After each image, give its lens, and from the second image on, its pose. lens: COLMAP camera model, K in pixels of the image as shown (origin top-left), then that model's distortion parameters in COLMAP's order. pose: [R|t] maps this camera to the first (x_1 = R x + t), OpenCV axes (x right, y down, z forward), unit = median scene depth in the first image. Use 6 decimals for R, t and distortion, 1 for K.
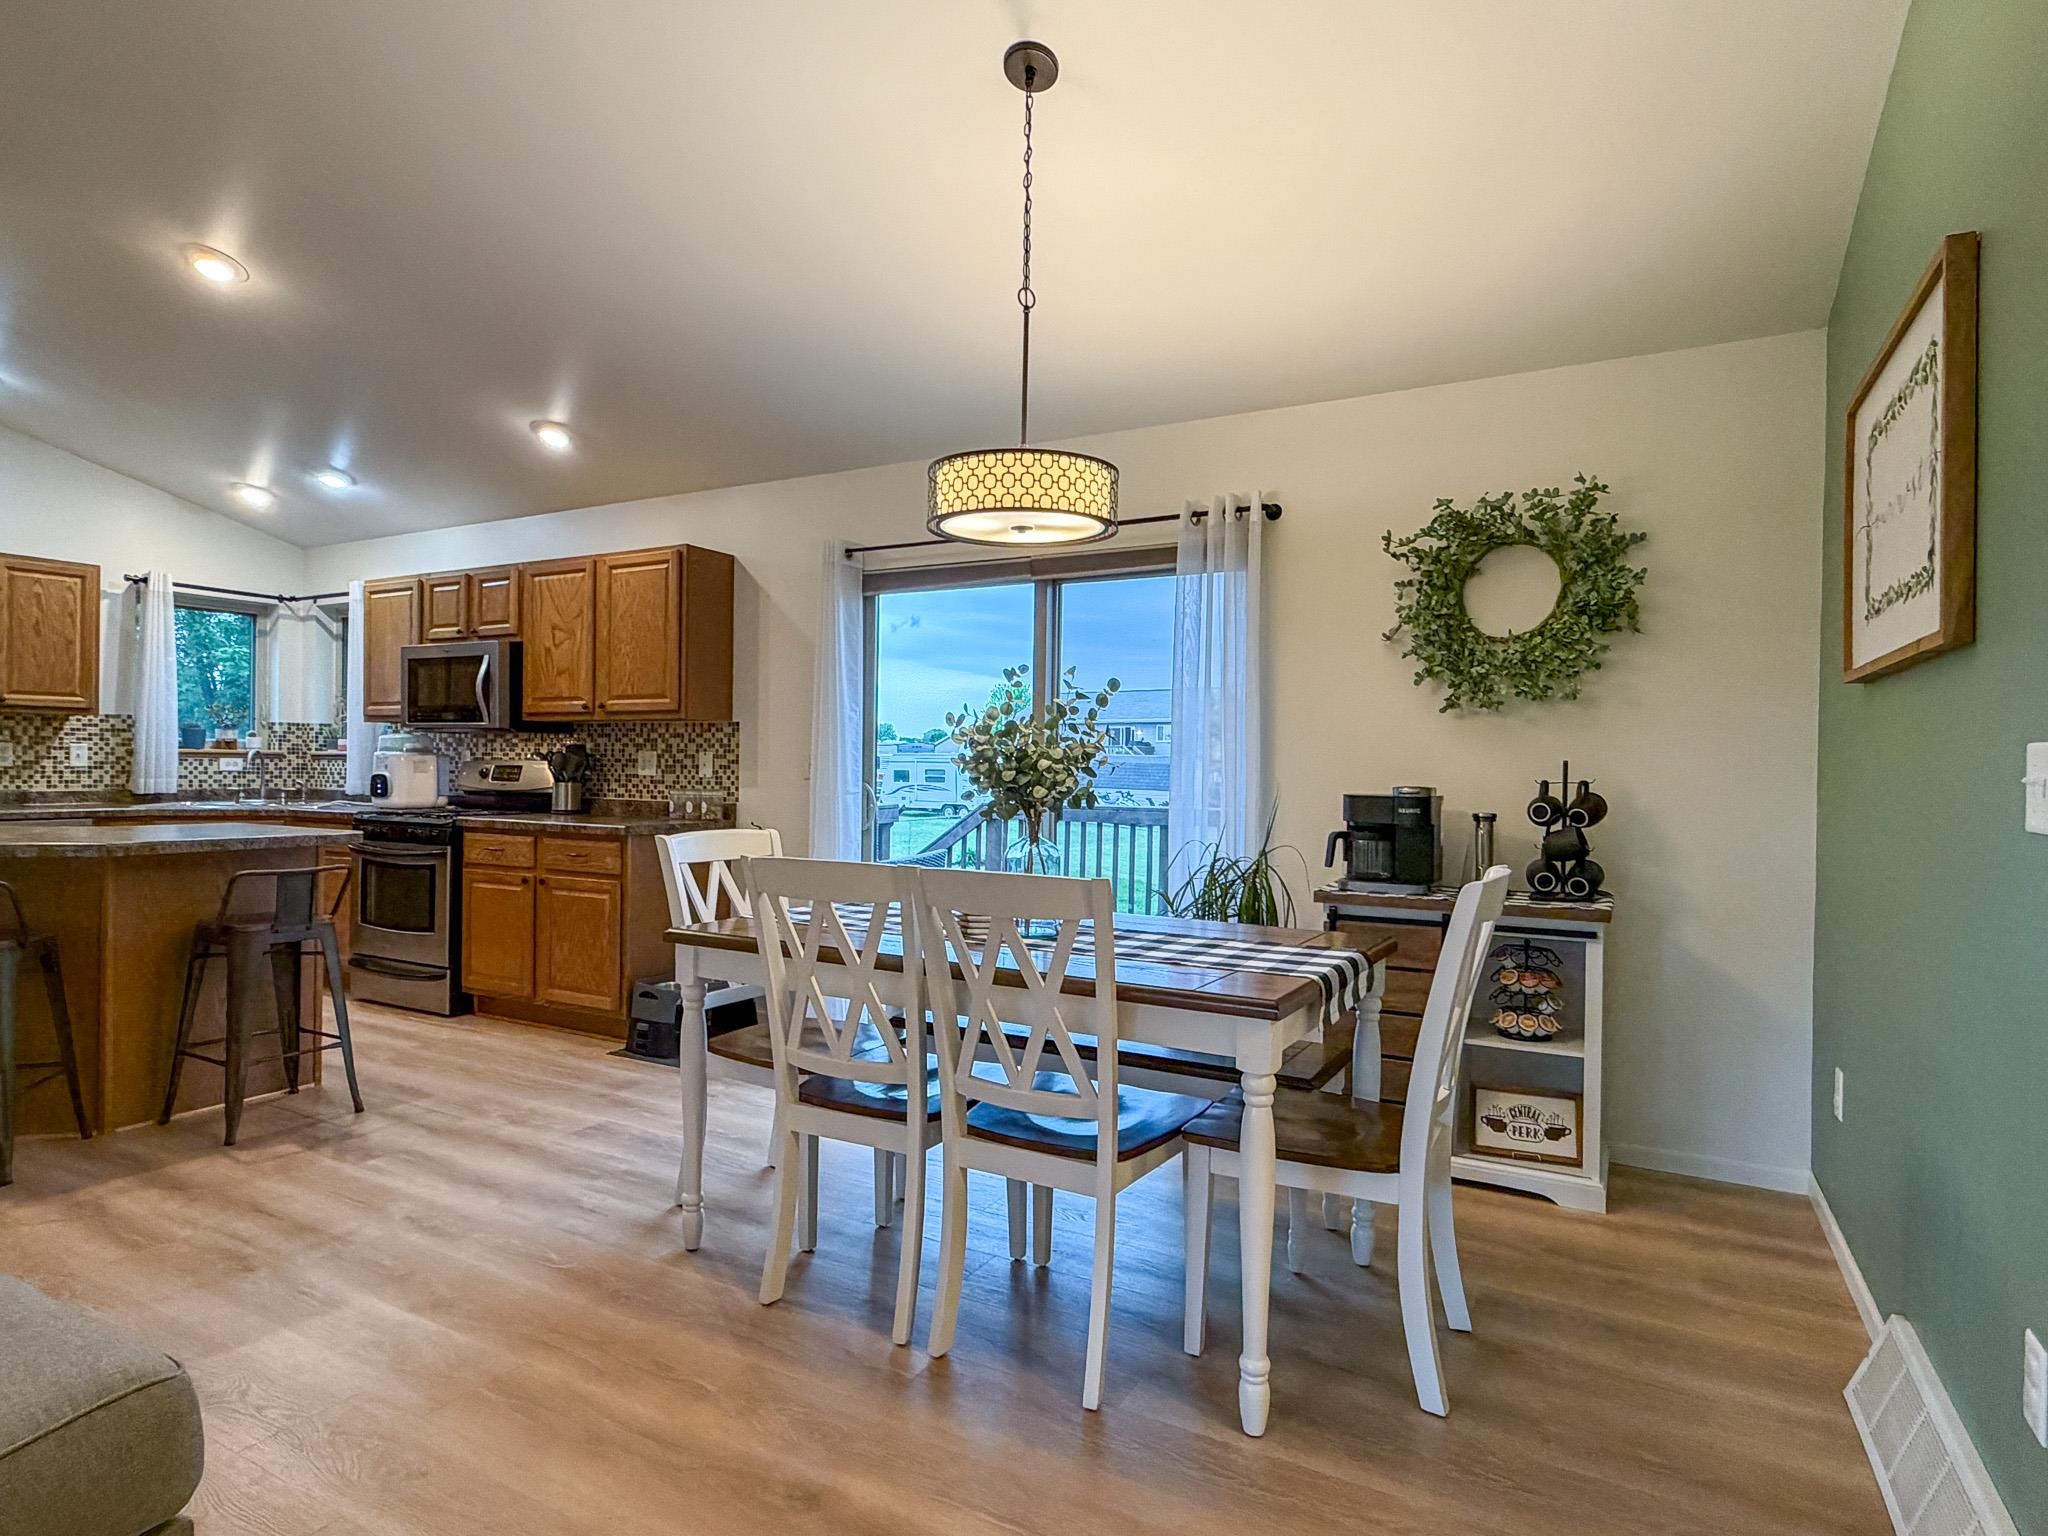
lens RADIAL K [[1114.8, 0, 1018.4], [0, 1114.8, 769.8], [0, 0, 1]] dist [0.002152, 0.000183]
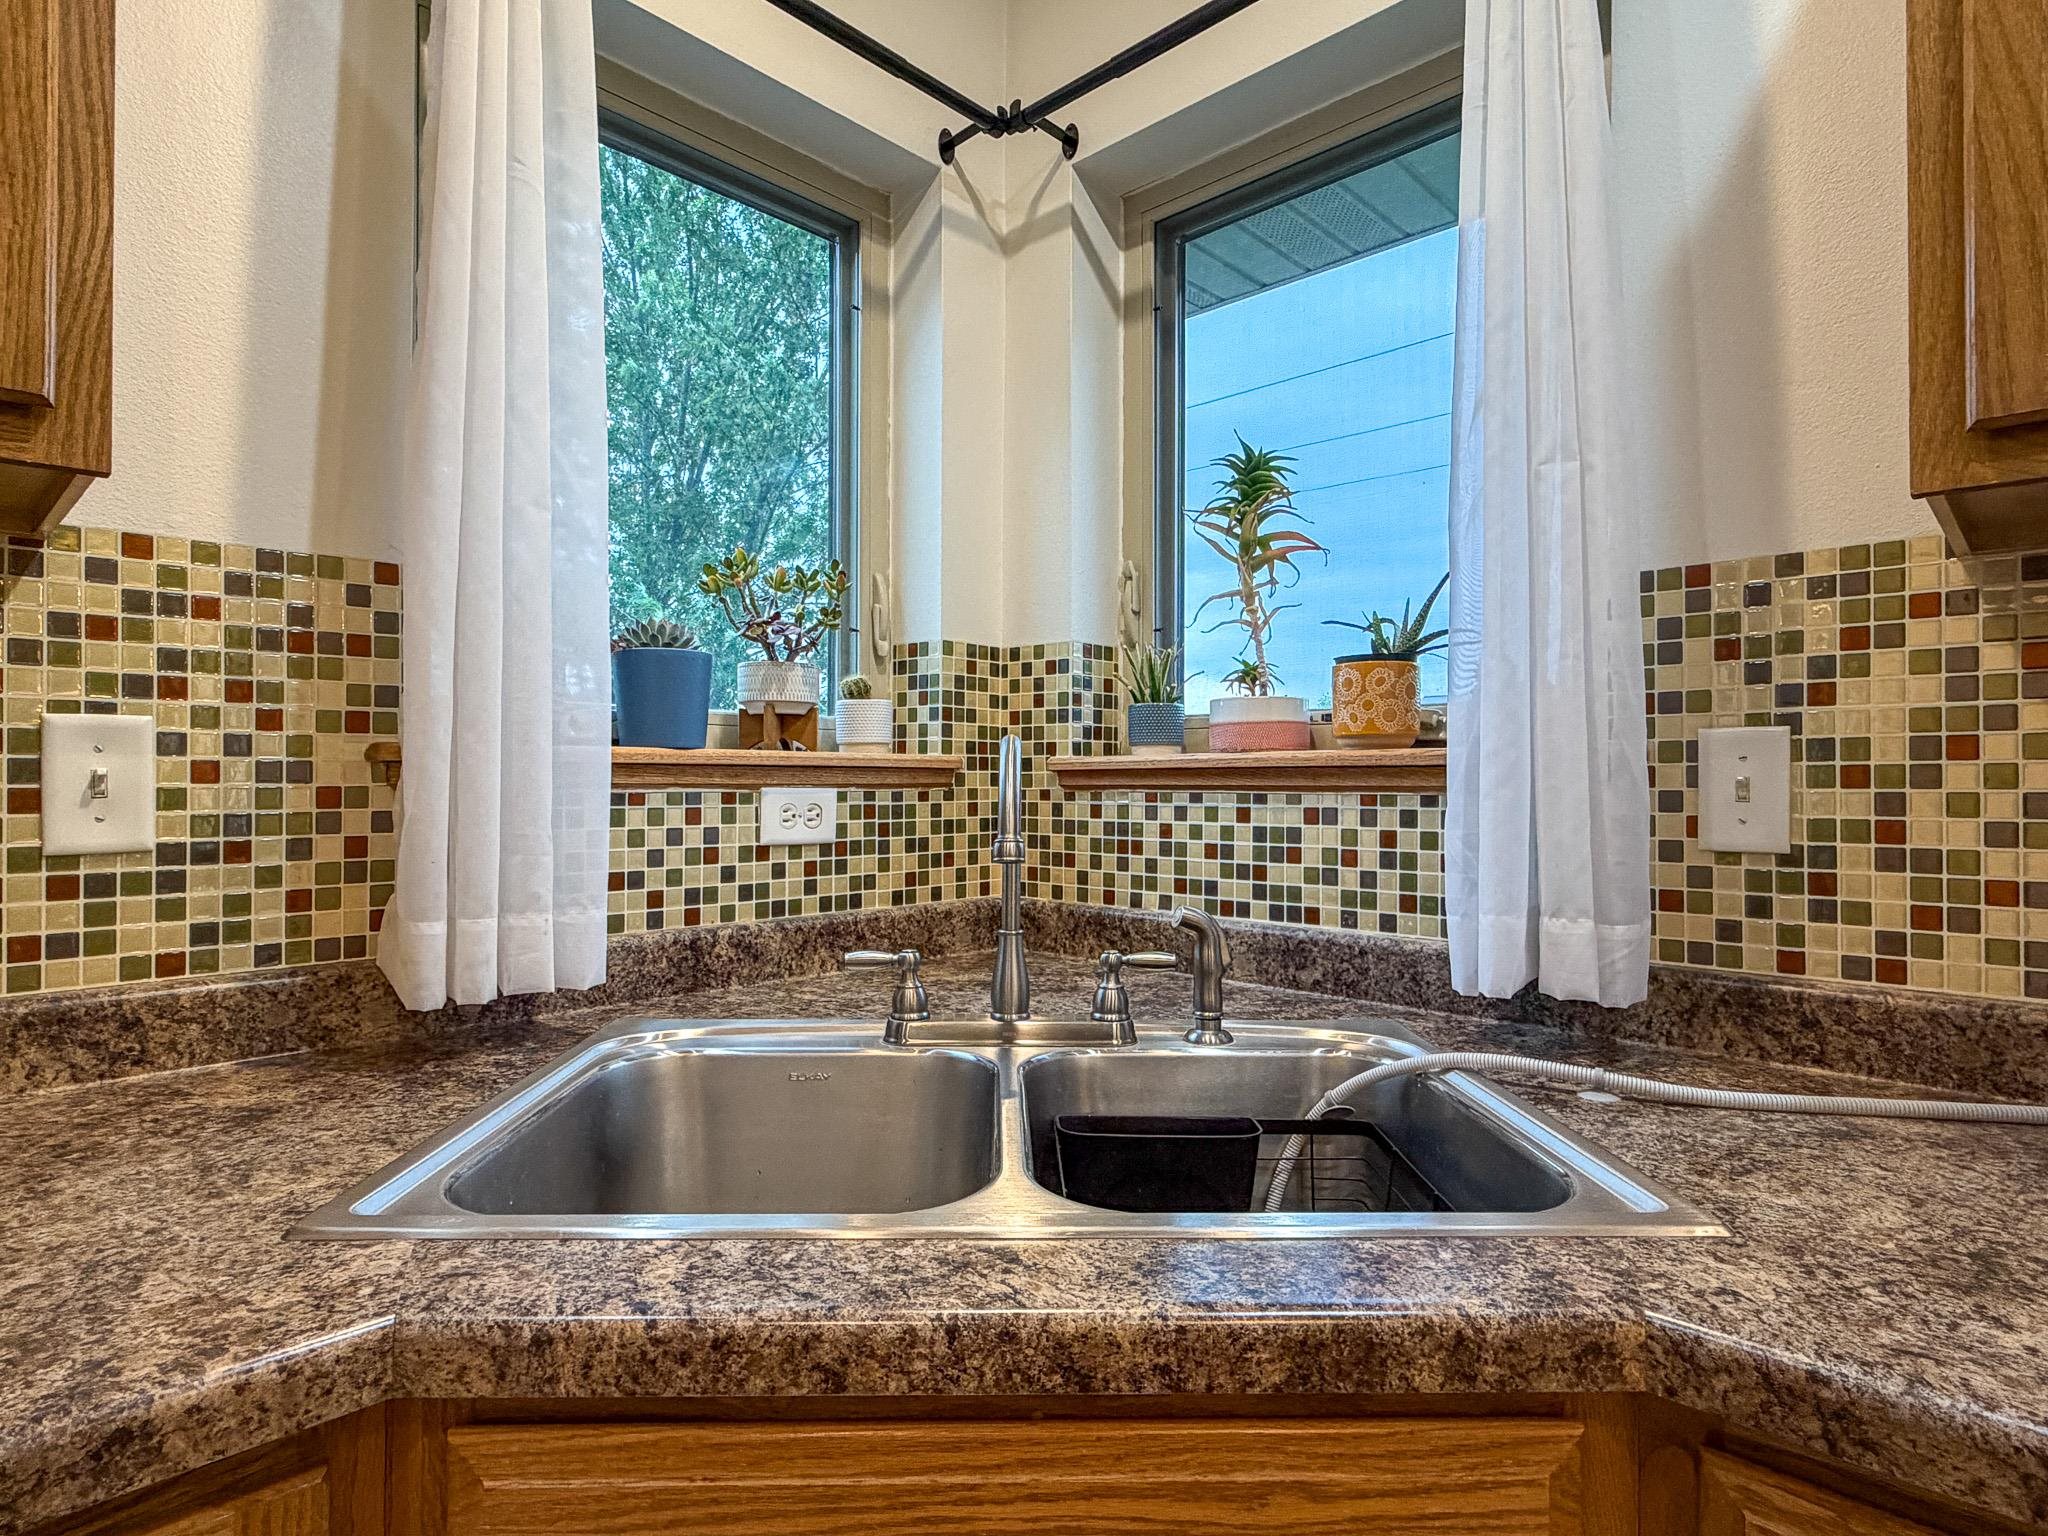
lens RADIAL K [[1114.8, 0, 1013.0], [0, 1114.8, 769.5], [0, 0, 1]] dist [0.002152, 0.000183]
pose [[0.965846, -0.014619, -0.258705, -0.809518], [0.010608, 0.999801, -0.016893, -0.013207], [0.258900, 0.013572, 0.965809, 1.059840]]
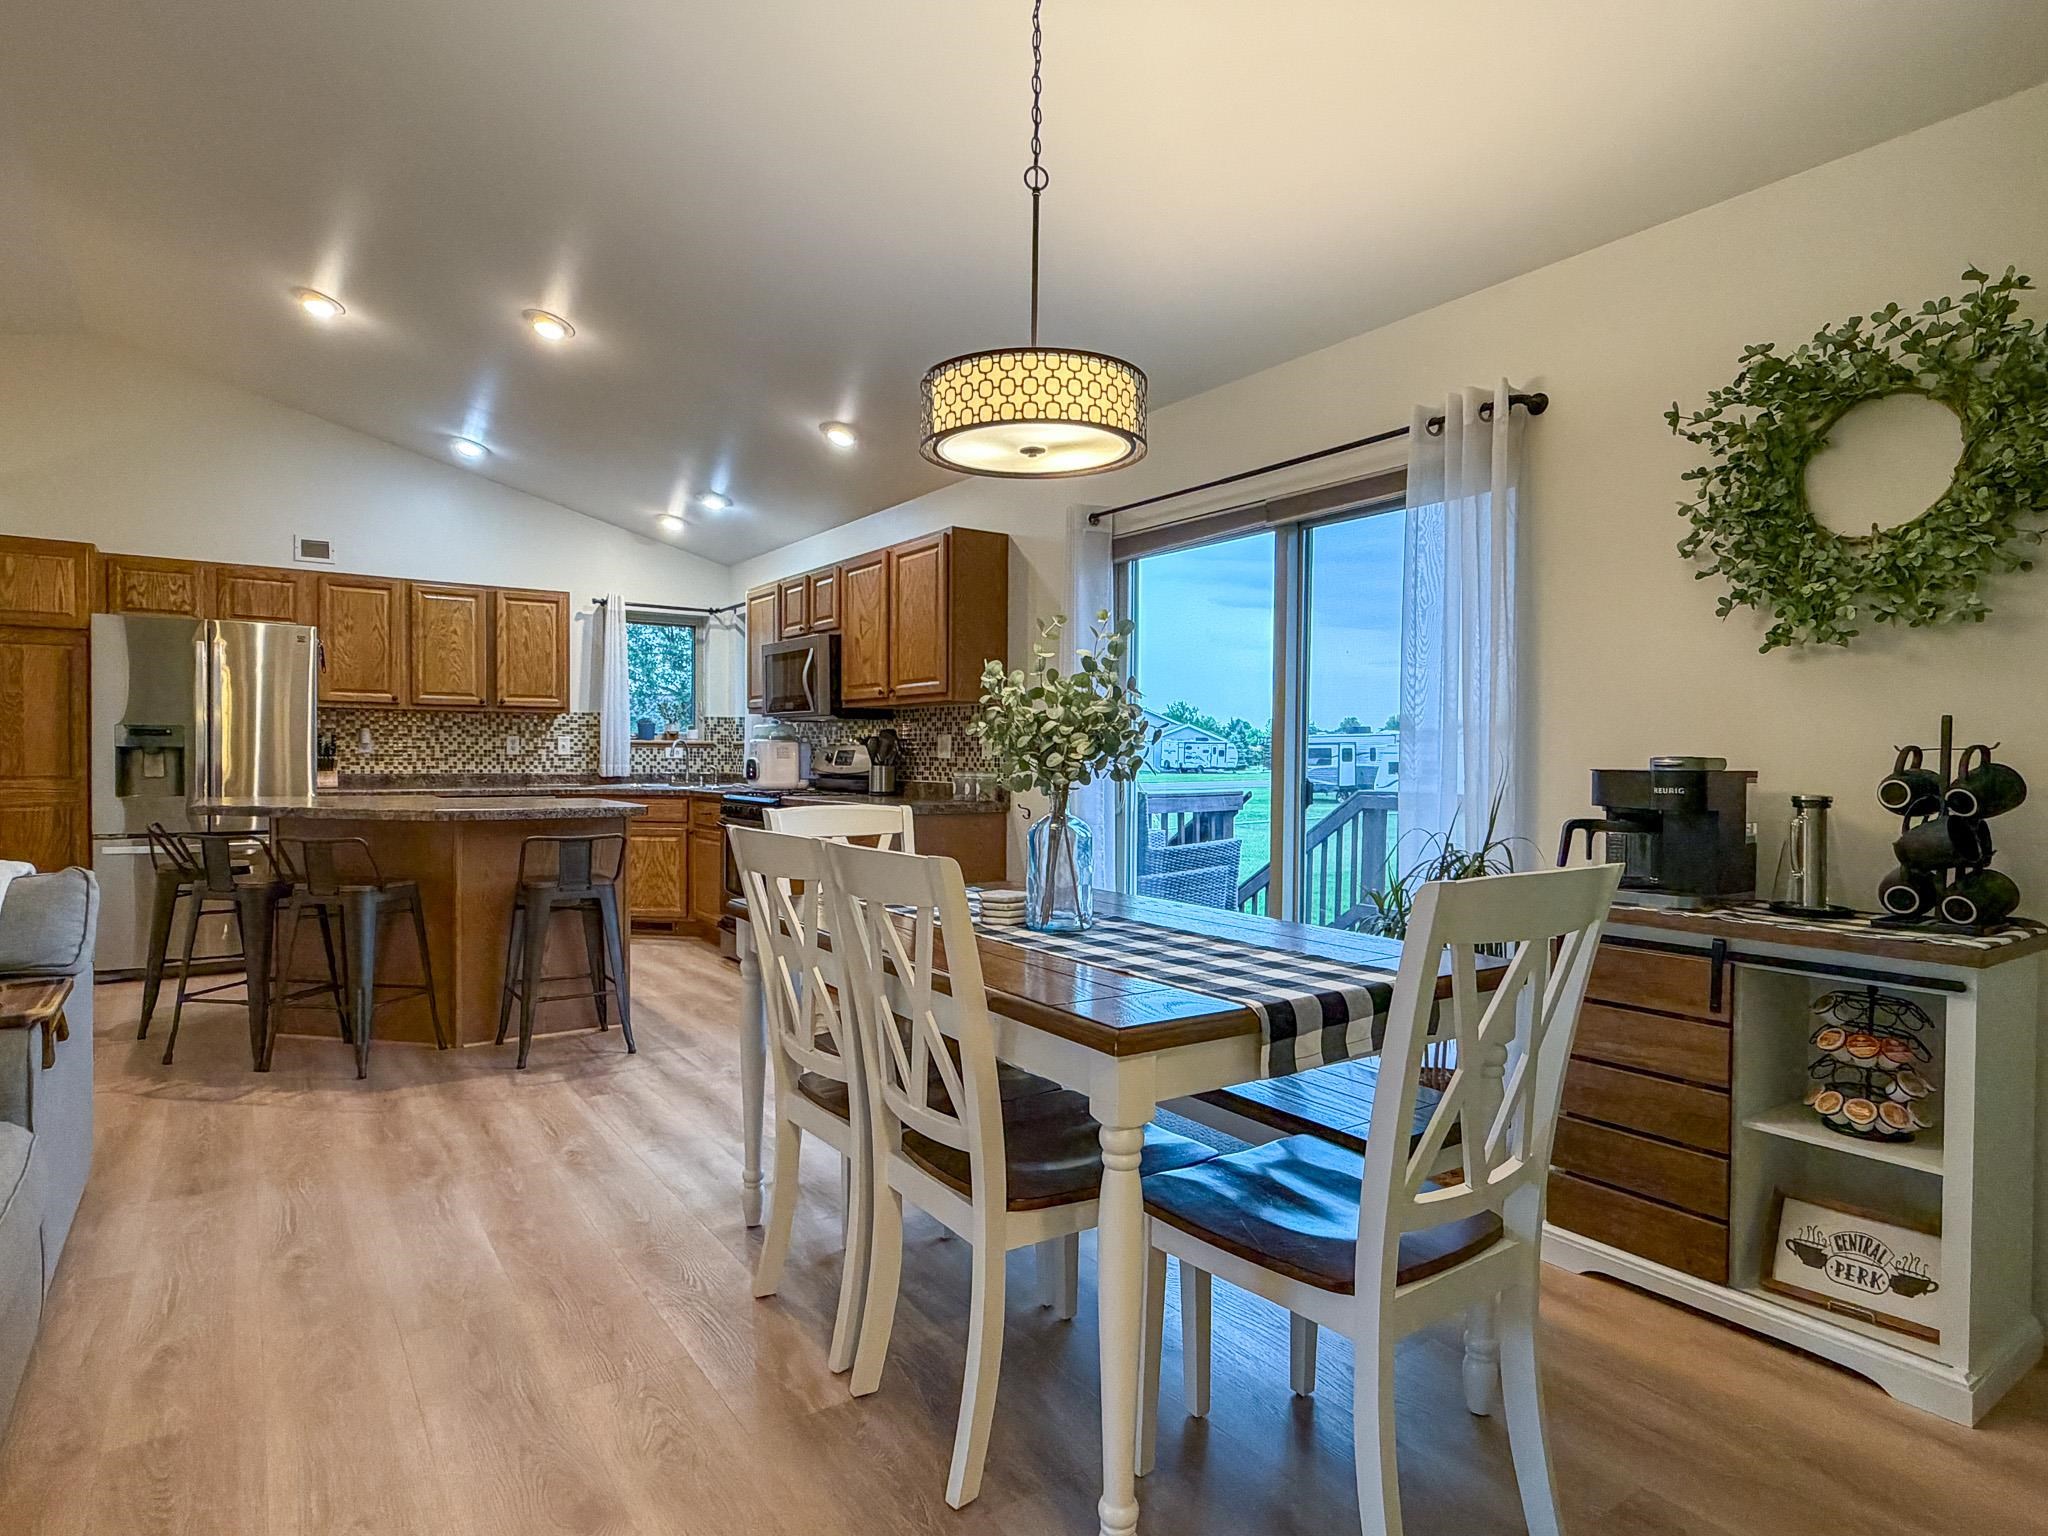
lens RADIAL K [[1114.8, 0, 1018.5], [0, 1114.8, 771.9], [0, 0, 1]] dist [0.002152, 0.000183]
pose [[0.898472, -0.000810, -0.439029, 0.198209], [0.004063, 0.999971, 0.006469, 0.012560], [0.439011, -0.007596, 0.898450, 0.122839]]
